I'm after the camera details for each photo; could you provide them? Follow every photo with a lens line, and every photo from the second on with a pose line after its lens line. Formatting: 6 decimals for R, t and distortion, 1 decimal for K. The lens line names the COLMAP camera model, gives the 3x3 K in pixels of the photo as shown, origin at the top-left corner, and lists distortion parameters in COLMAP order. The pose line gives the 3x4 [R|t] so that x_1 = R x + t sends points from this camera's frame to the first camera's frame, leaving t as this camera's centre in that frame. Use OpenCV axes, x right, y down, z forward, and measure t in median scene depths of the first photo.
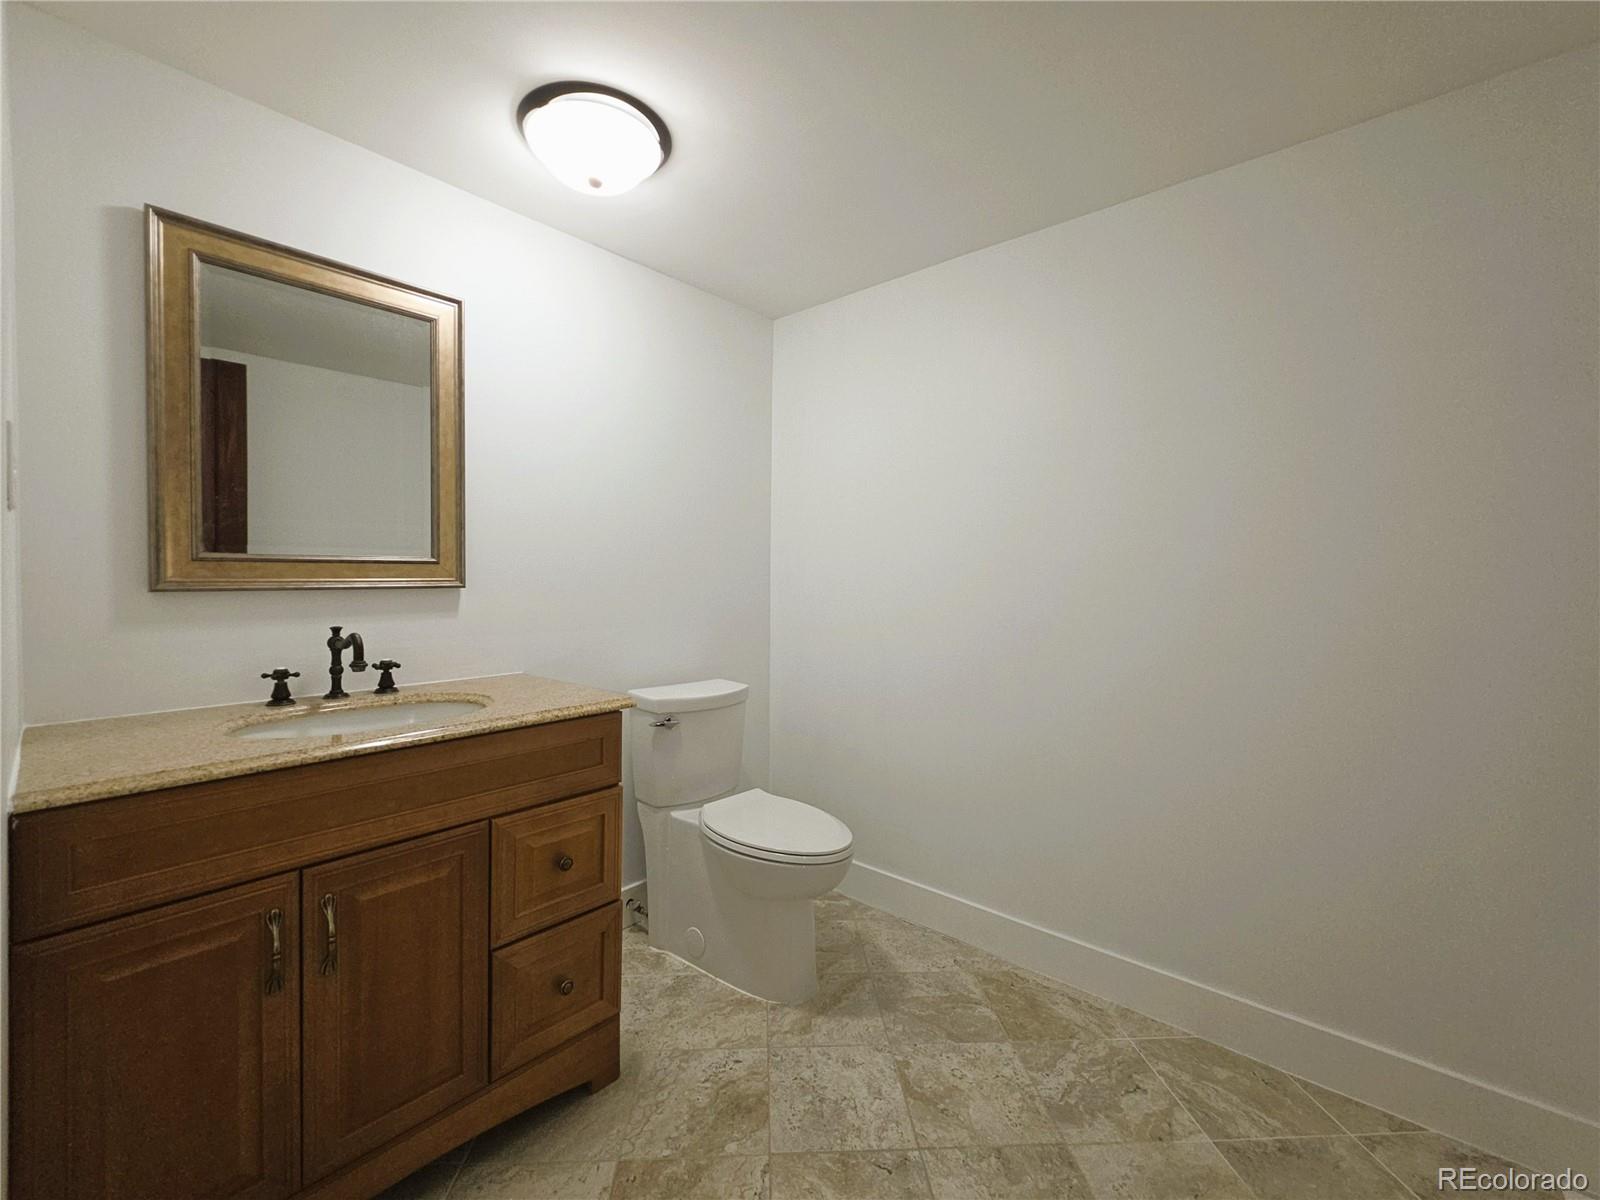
lens RADIAL K [[646.5, 0, 787.4], [0, 646.5, 601.8], [0, 0, 1]] dist [-0.001142, 0.000869]
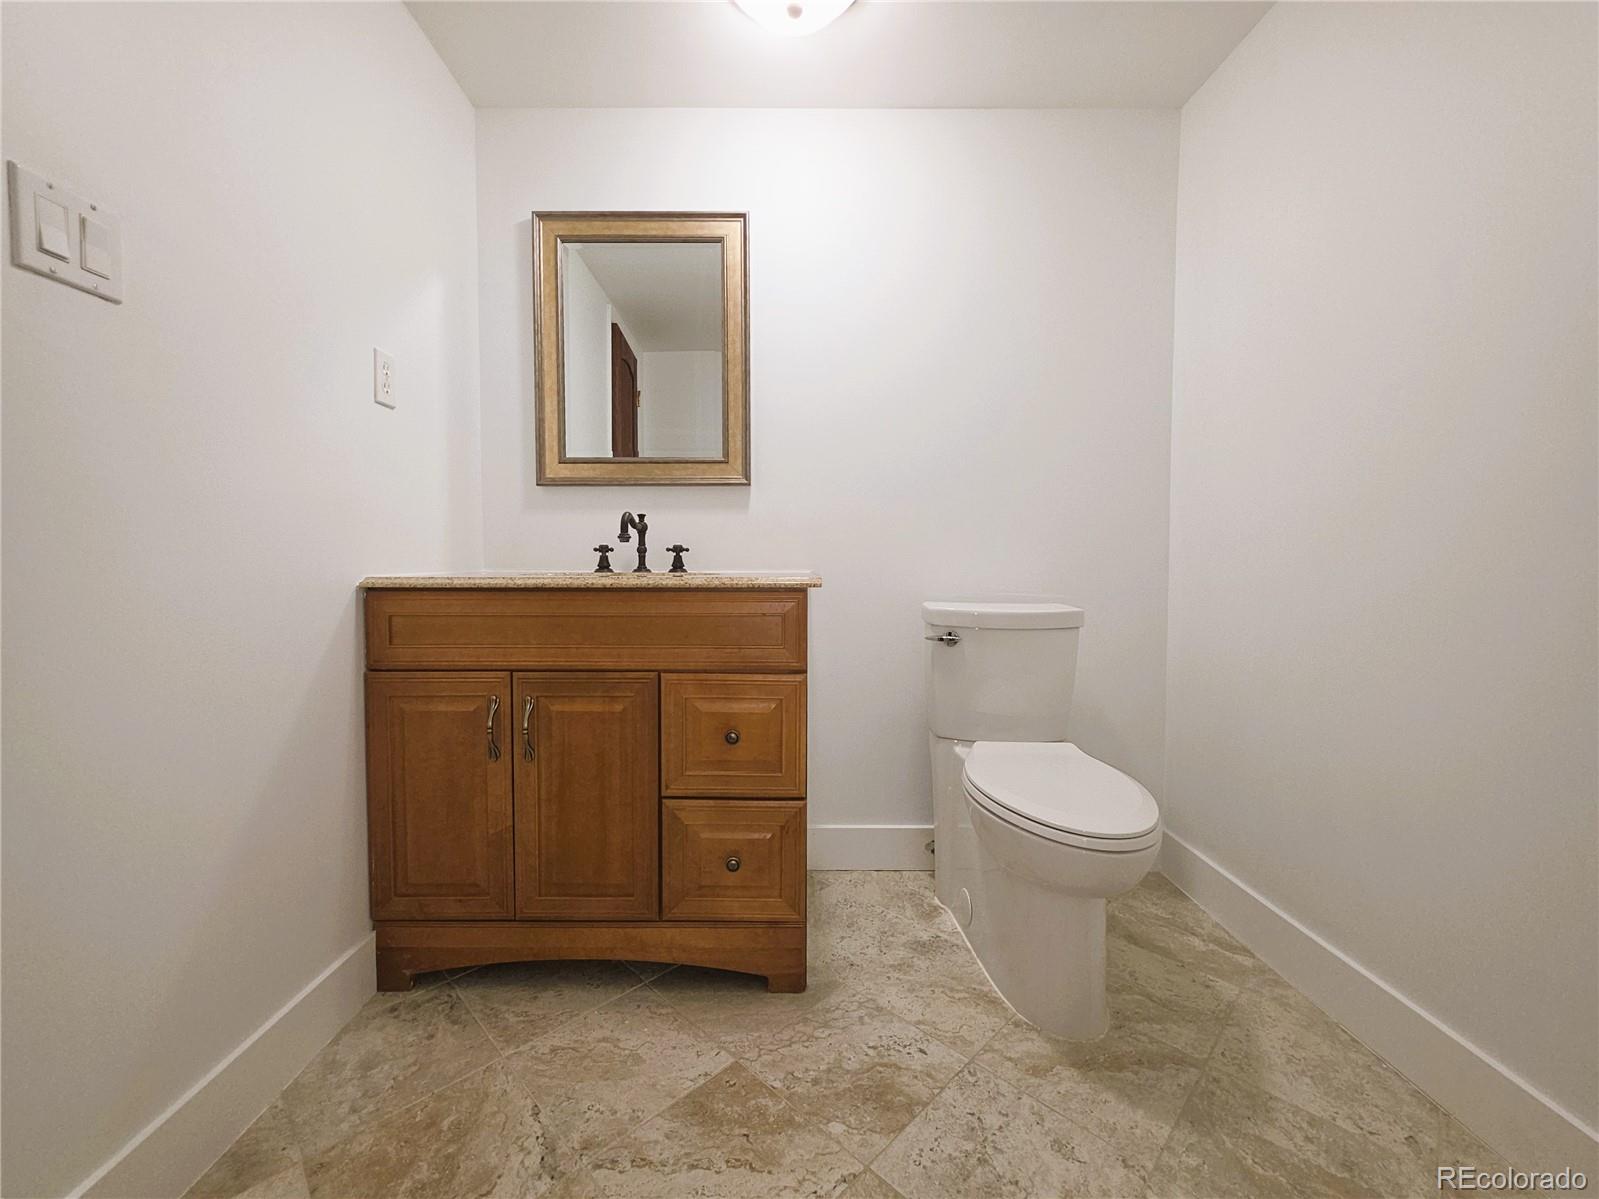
lens RADIAL K [[646.1, 0, 797.5], [0, 646.1, 590.5], [0, 0, 1]] dist [-0.001142, 0.000869]
pose [[0.679958, 0.028248, -0.732707, 0.391691], [-0.020109, 0.999600, 0.019876, 0.148985], [0.732975, 0.001219, 0.680254, 0.373710]]
